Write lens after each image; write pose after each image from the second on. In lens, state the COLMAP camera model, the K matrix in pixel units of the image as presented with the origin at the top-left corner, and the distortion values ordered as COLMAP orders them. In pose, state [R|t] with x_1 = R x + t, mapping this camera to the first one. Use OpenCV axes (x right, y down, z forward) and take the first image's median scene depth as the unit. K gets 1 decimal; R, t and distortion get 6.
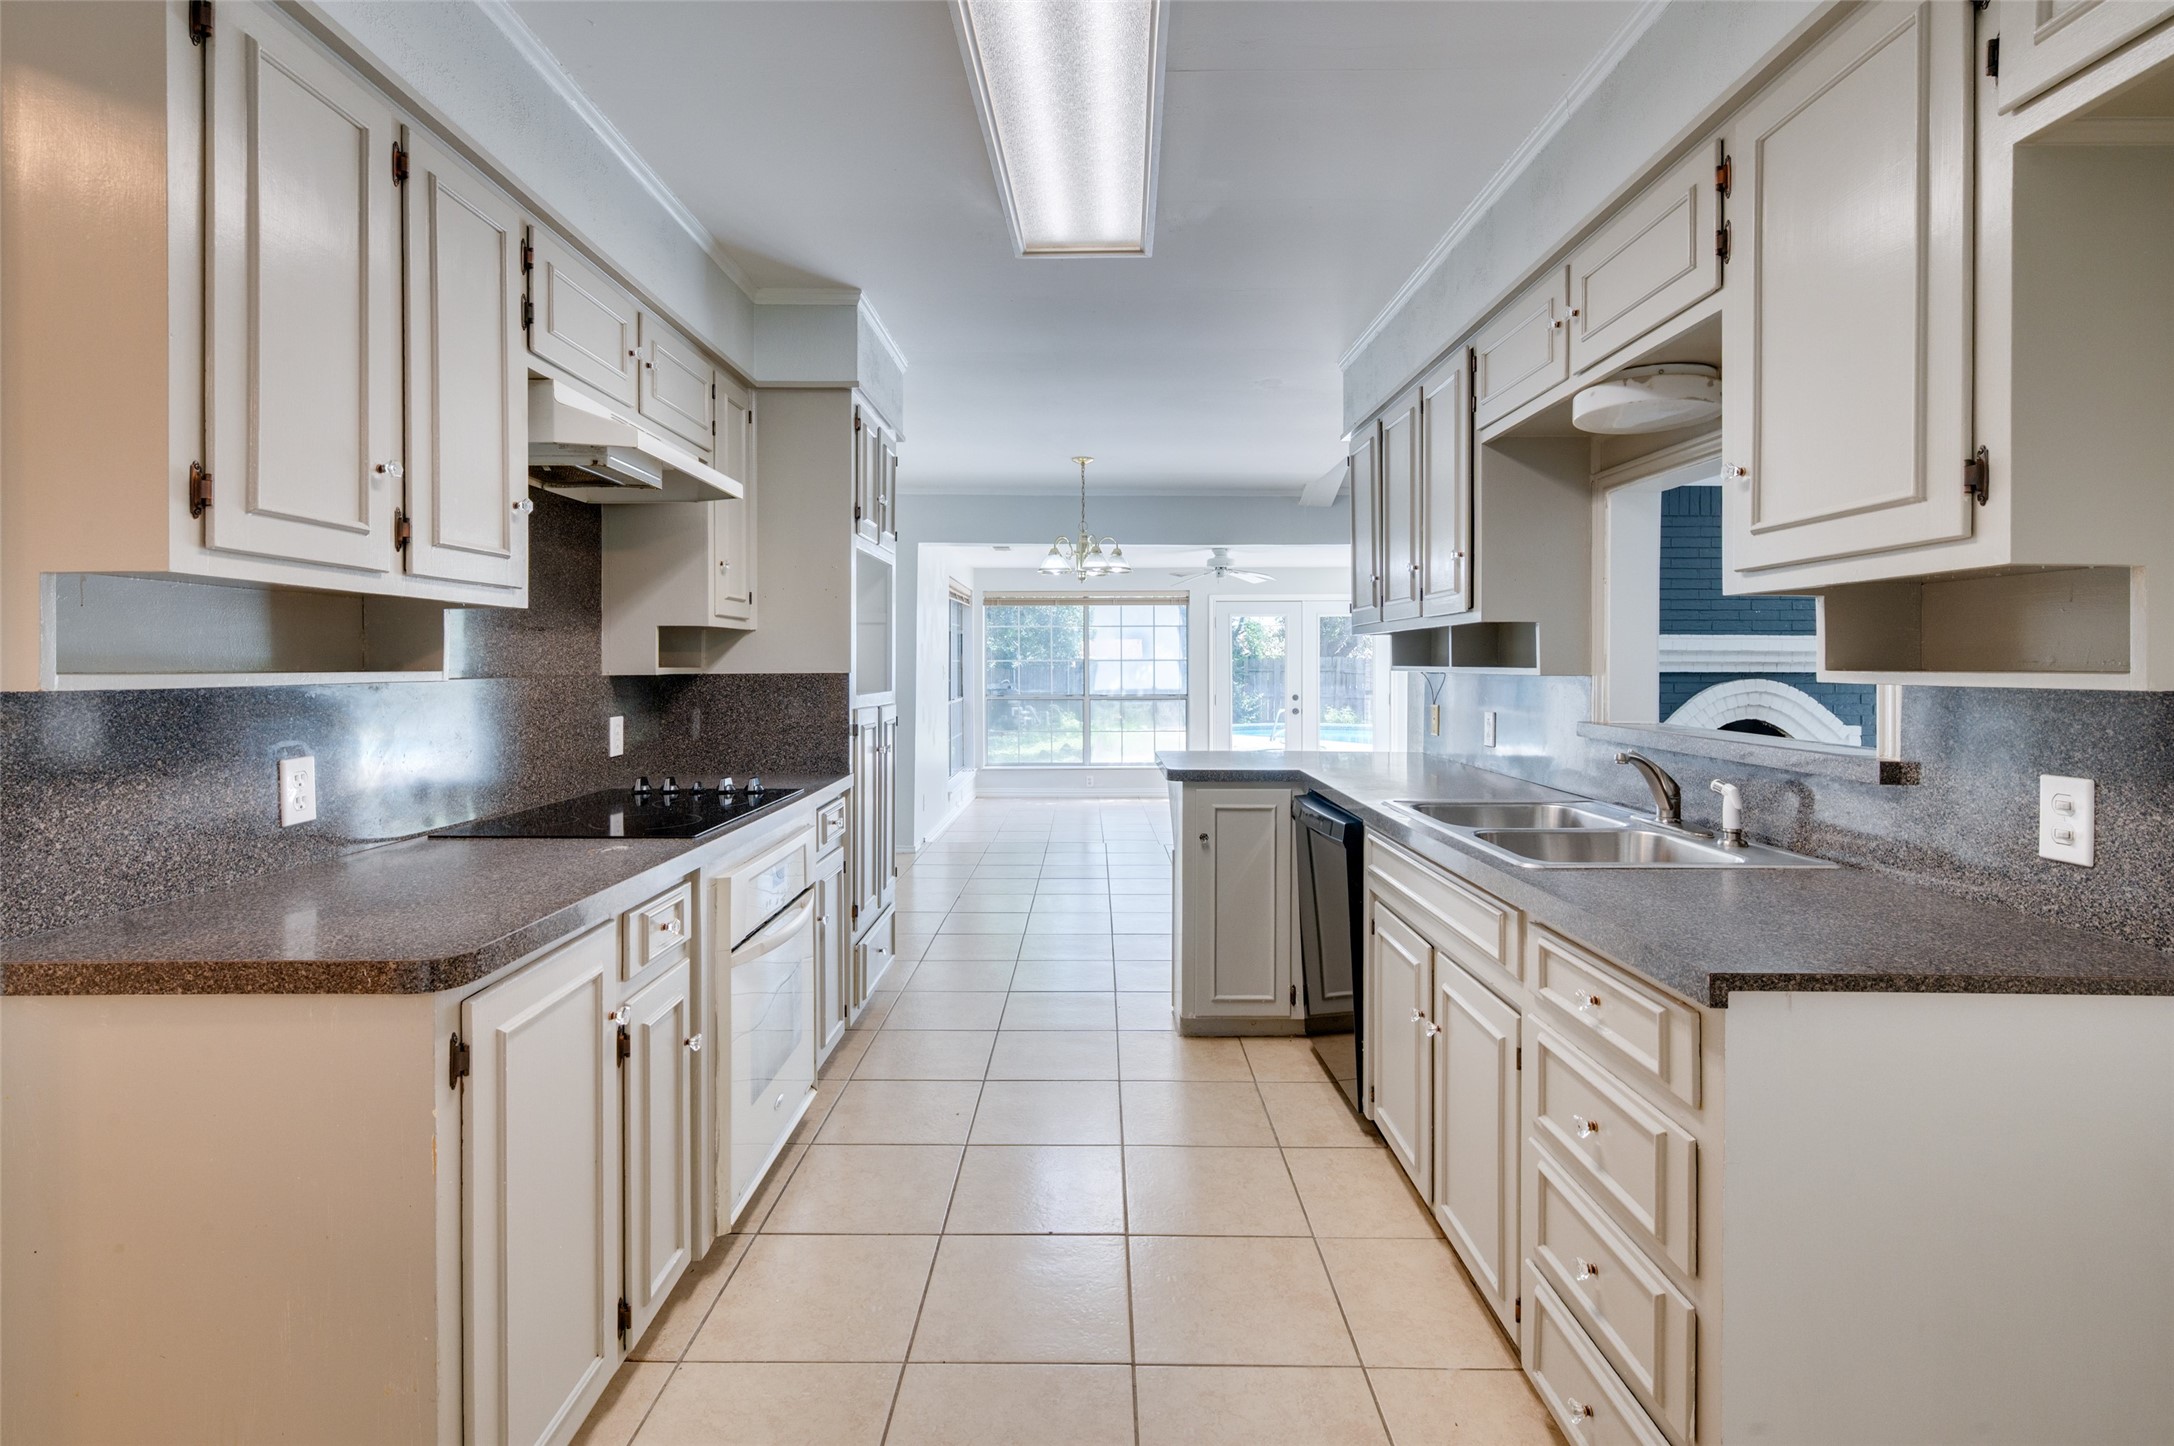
lens RADIAL K [[1001.8, 0, 1071.3], [0, 1001.8, 673.7], [0, 0, 1]] dist [0.001087, -0.001440]
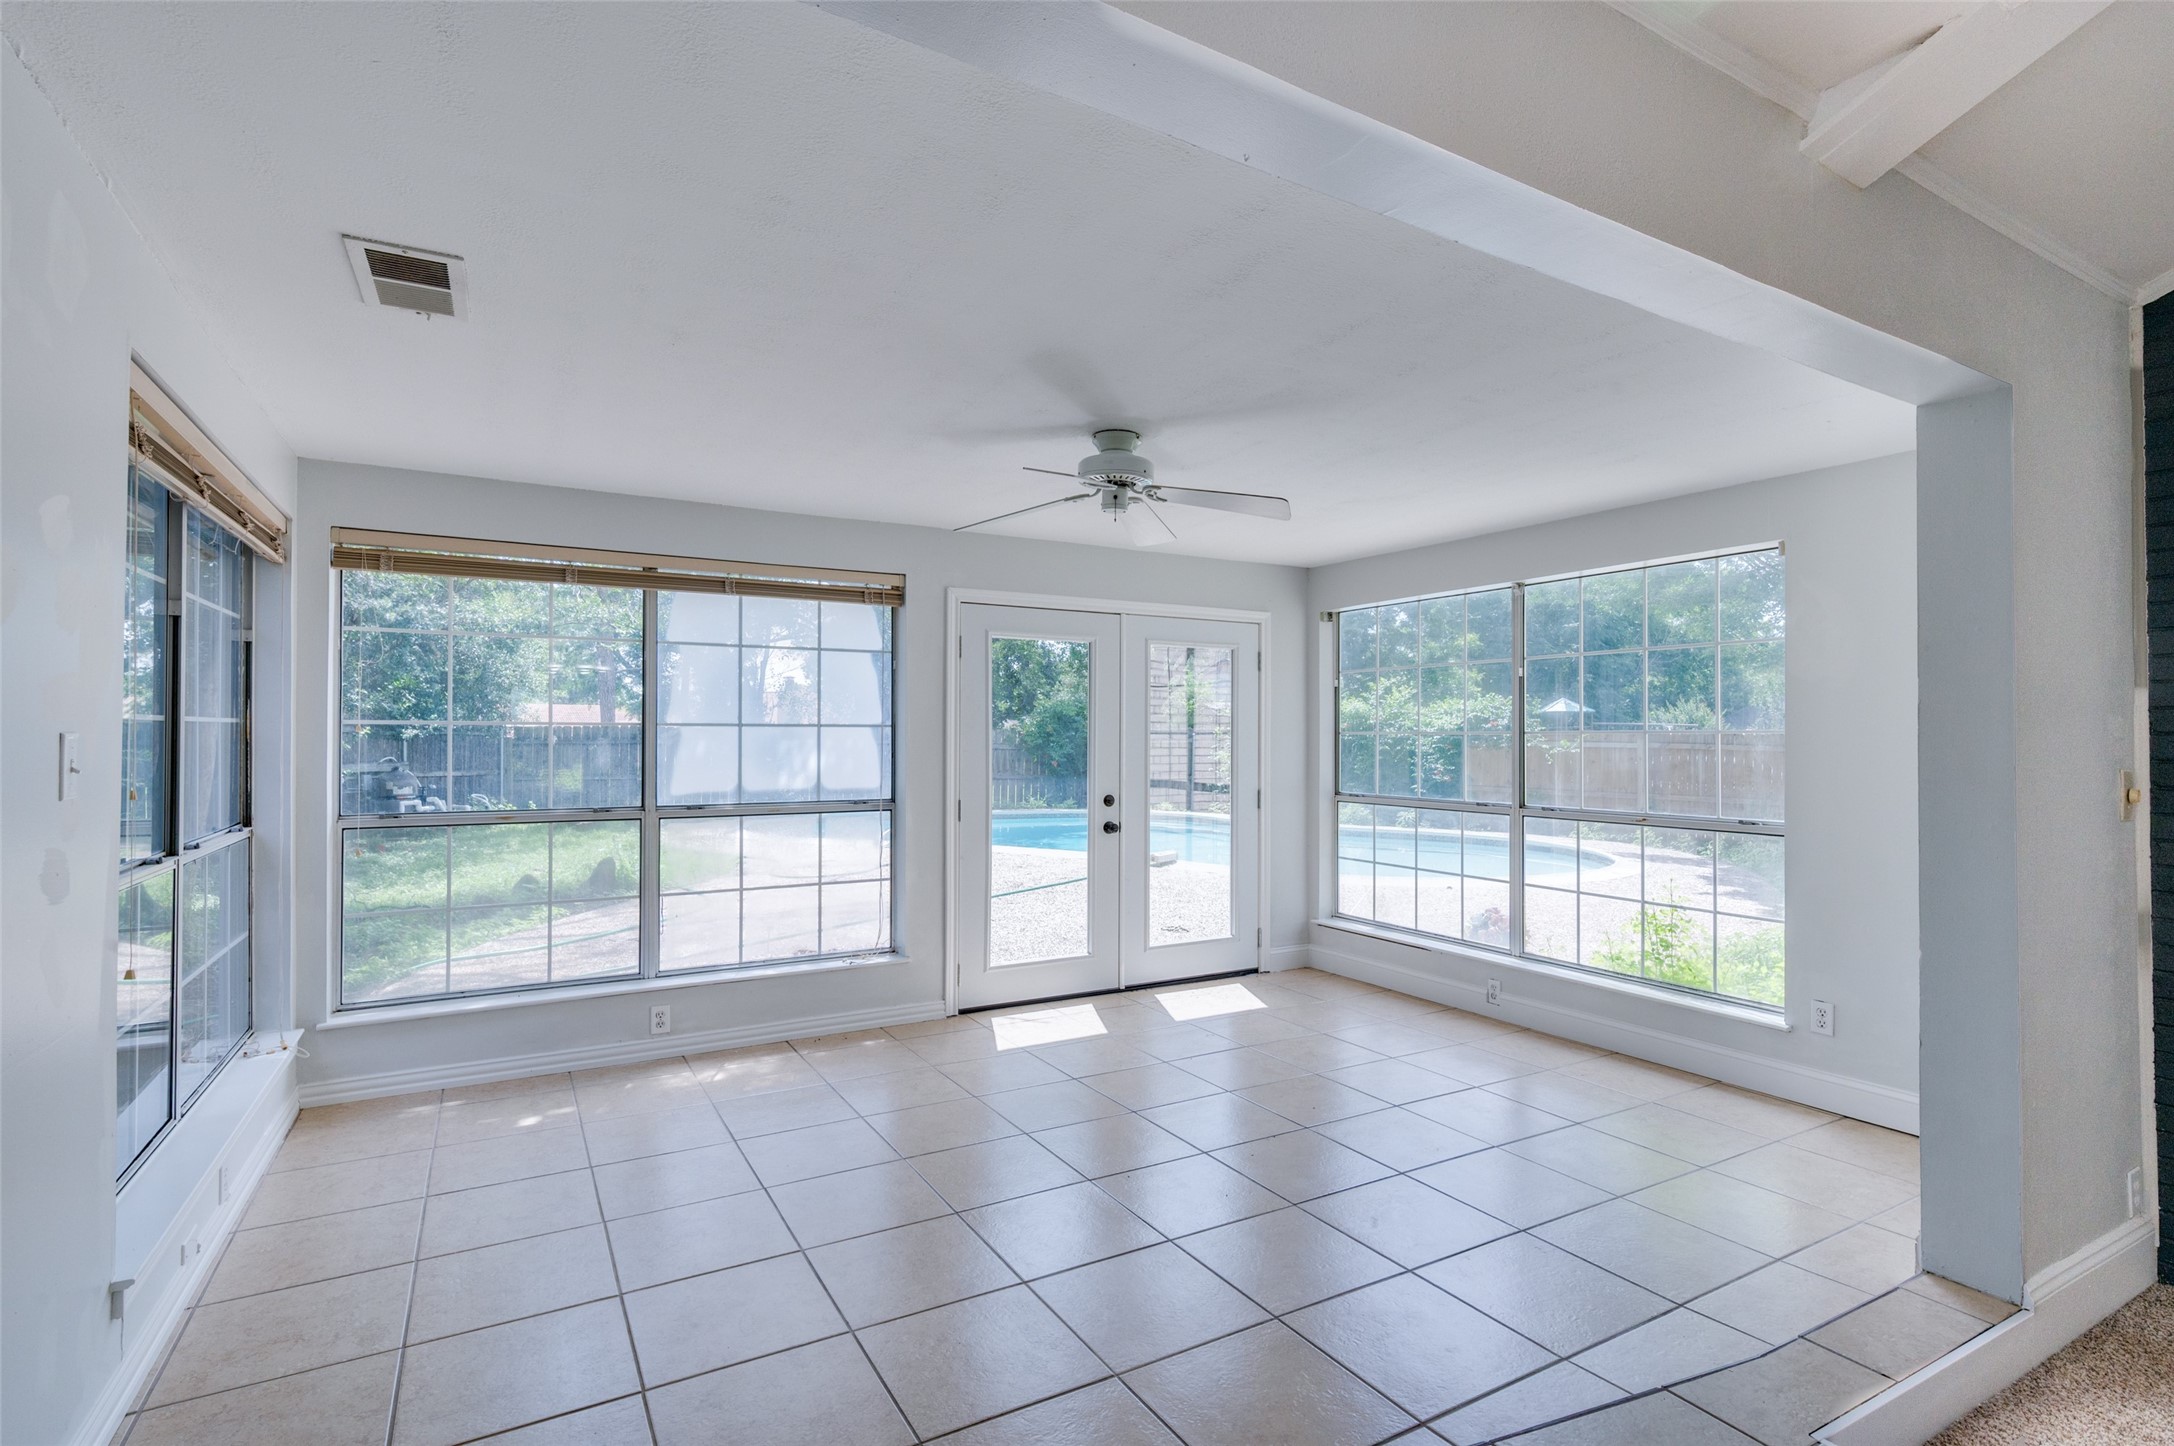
lens RADIAL K [[1001.8, 0, 1153.4], [0, 1001.8, 735.0], [0, 0, 1]] dist [0.001087, -0.001440]
pose [[0.833350, 0.005416, 0.552719, -0.127085], [-0.000632, 0.999961, -0.008846, -0.016056], [-0.552745, 0.007022, 0.833321, 1.717126]]
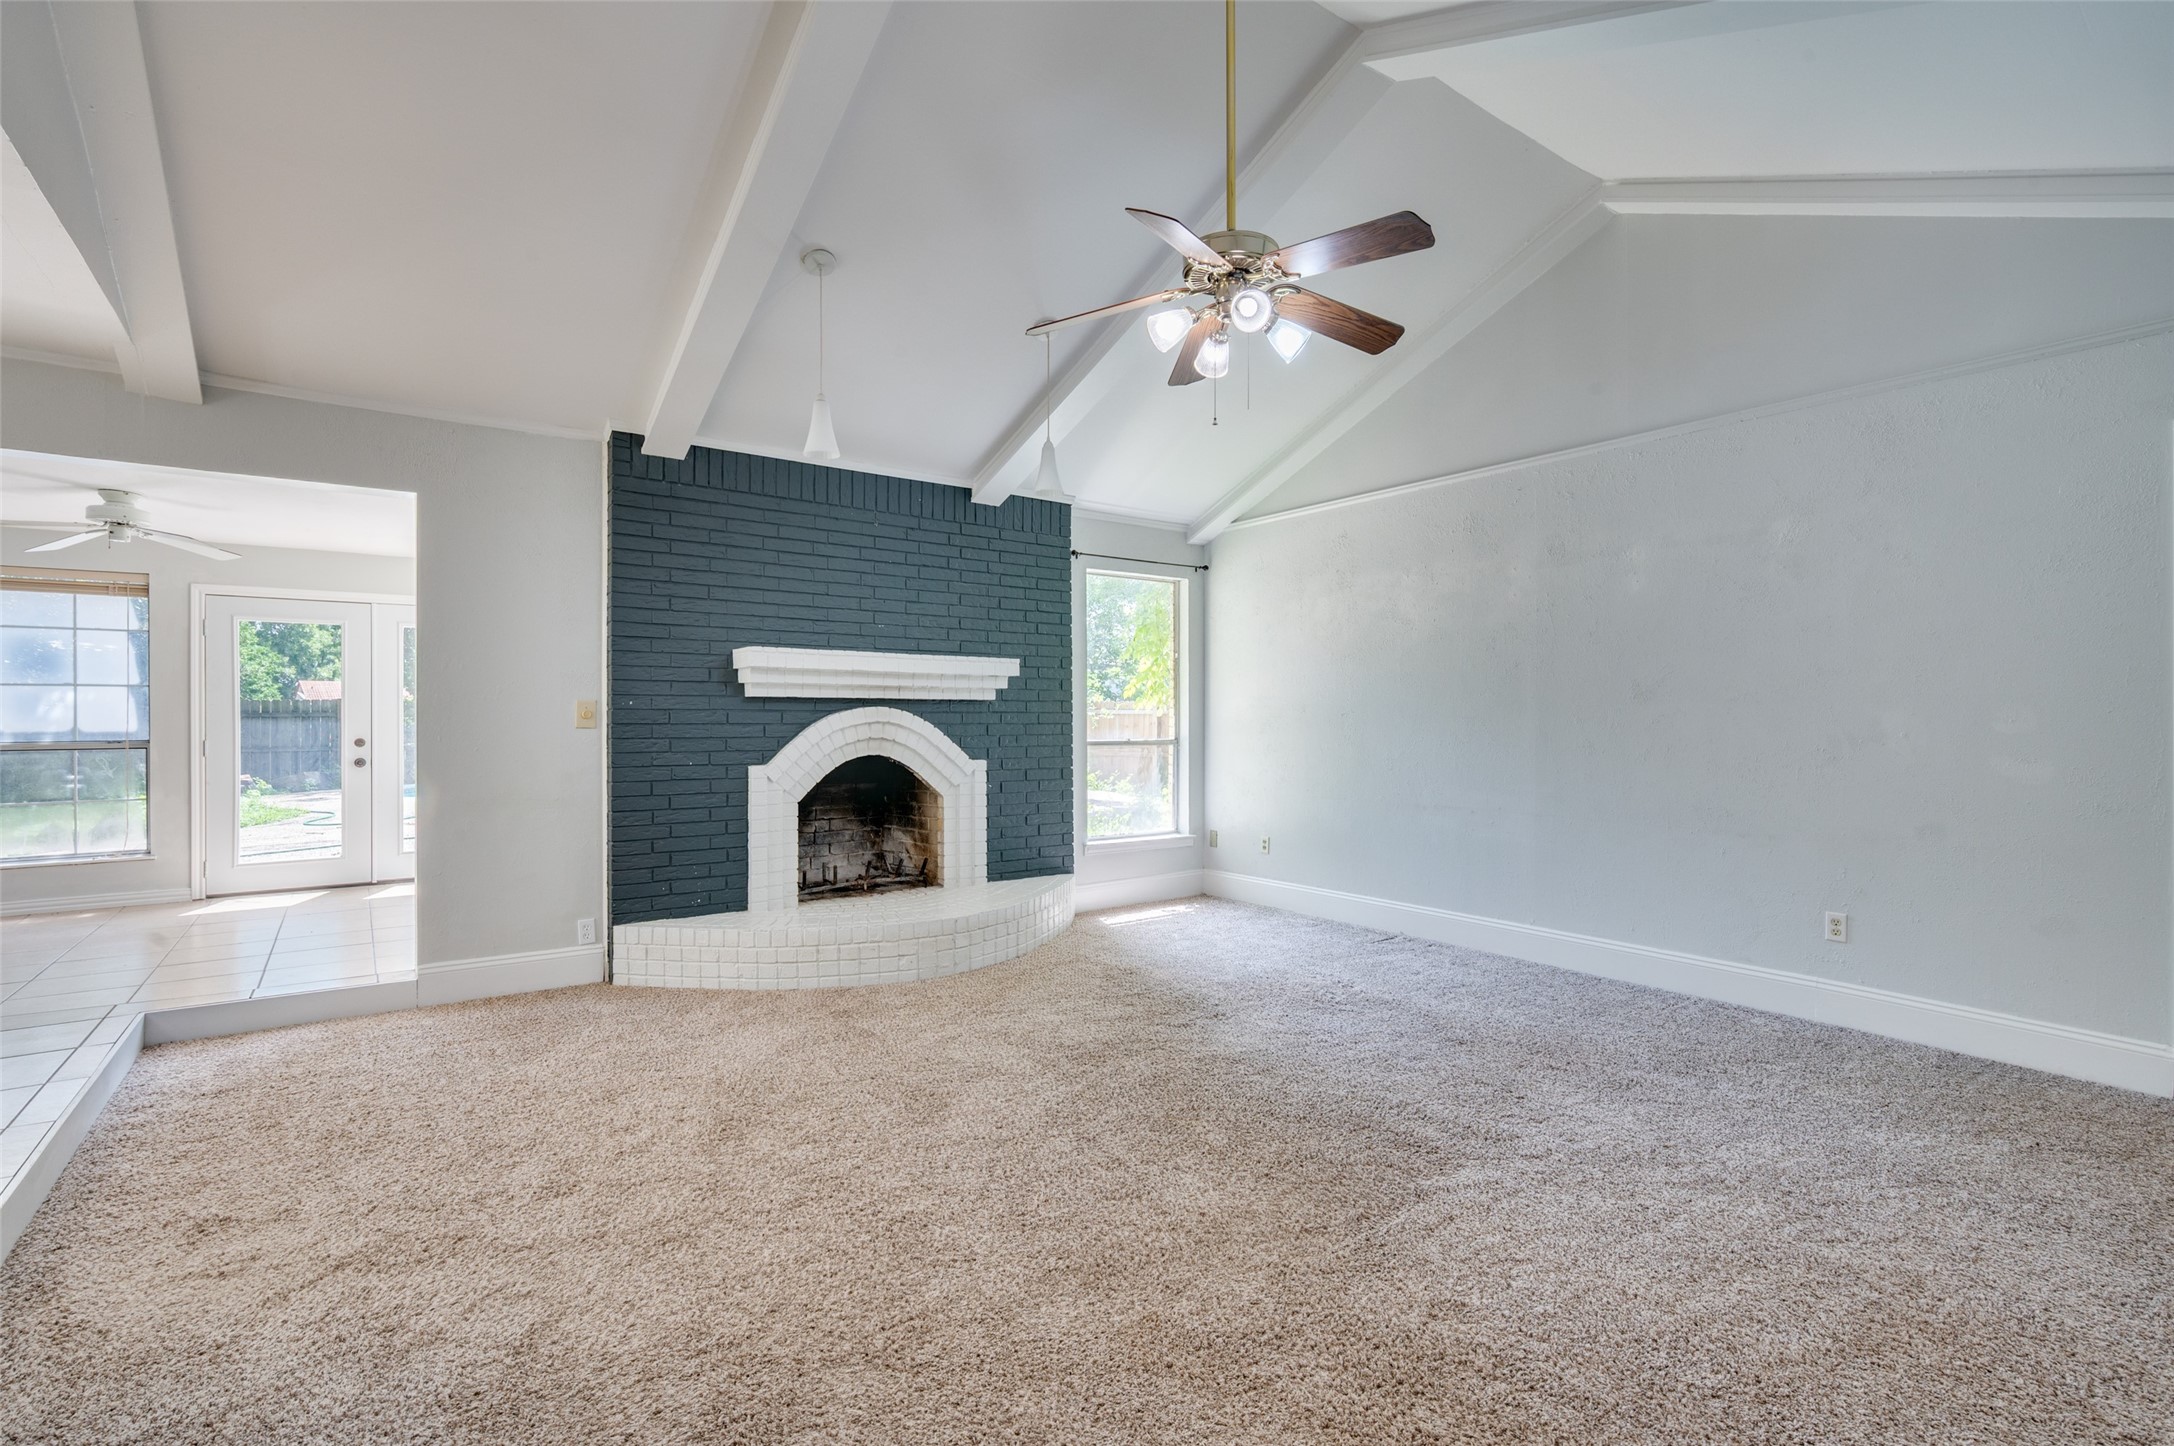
lens RADIAL K [[1001.8, 0, 1095.7], [0, 1001.8, 724.4], [0, 0, 1]] dist [0.001087, -0.001440]
pose [[0.788881, -0.005570, 0.614521, 0.616047], [0.004586, 0.999984, 0.003177, 0.035674], [-0.614529, 0.000312, 0.788894, 0.455897]]
